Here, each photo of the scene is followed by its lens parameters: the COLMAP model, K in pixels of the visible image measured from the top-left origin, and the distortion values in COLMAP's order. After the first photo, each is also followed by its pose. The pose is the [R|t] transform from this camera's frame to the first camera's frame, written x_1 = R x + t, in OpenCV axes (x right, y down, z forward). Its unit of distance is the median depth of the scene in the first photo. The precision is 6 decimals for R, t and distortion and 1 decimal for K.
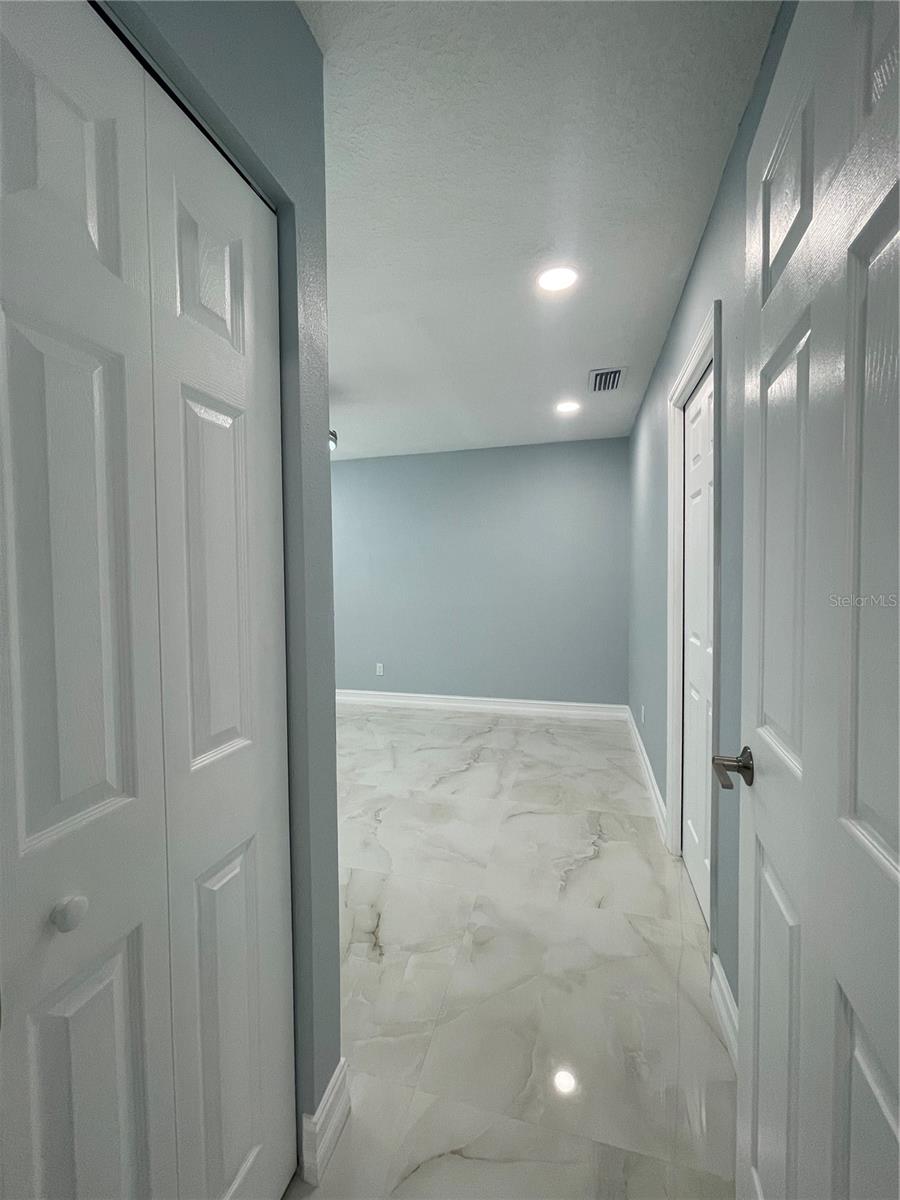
lens RADIAL K [[484.0, 0, 449.7], [0, 484.0, 589.7], [0, 0, 1]] dist [0.001640, 0.000438]
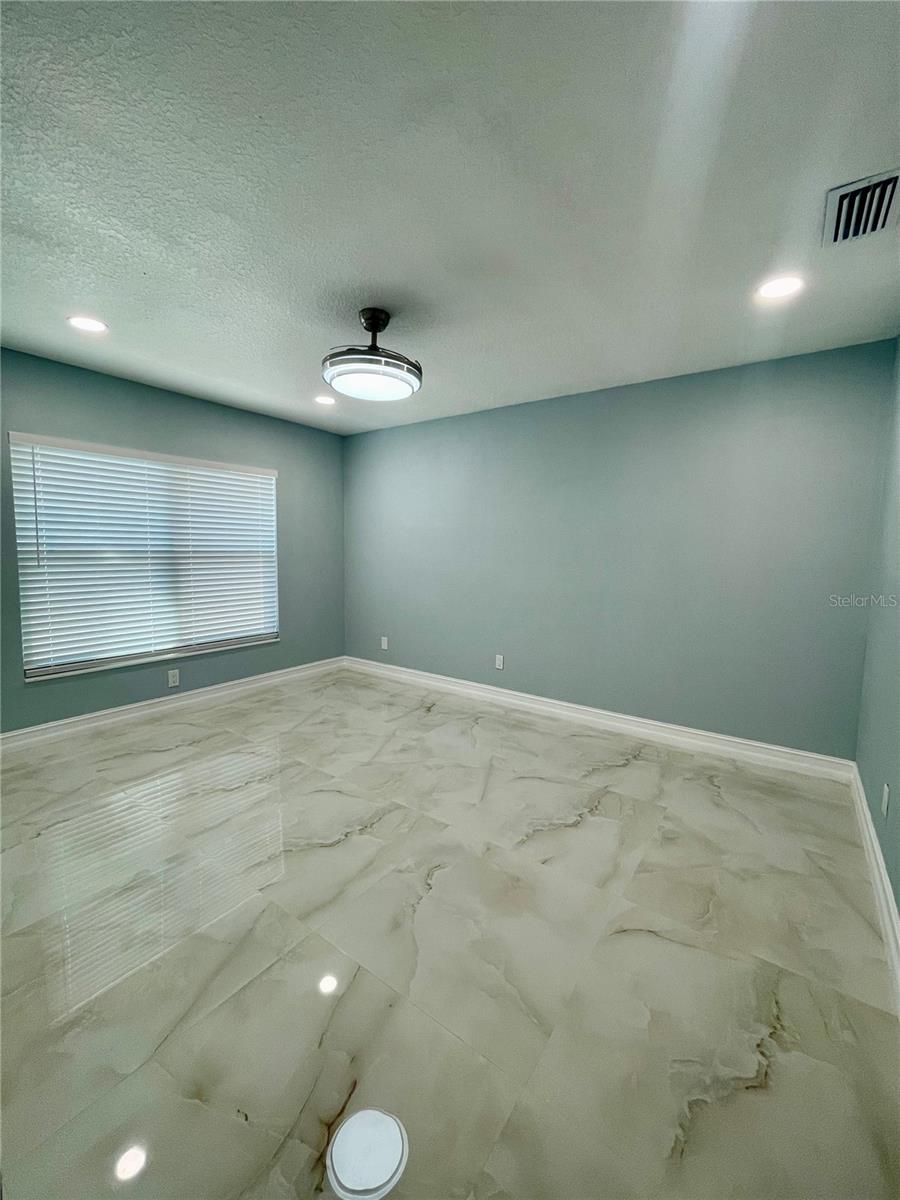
lens RADIAL K [[484.0, 0, 449.7], [0, 484.0, 589.7], [0, 0, 1]] dist [0.001640, 0.000438]
pose [[0.936277, 0.059443, -0.346197, 0.091222], [-0.040830, 0.997313, 0.060819, -0.016863], [0.348882, -0.042808, 0.936189, 0.271834]]
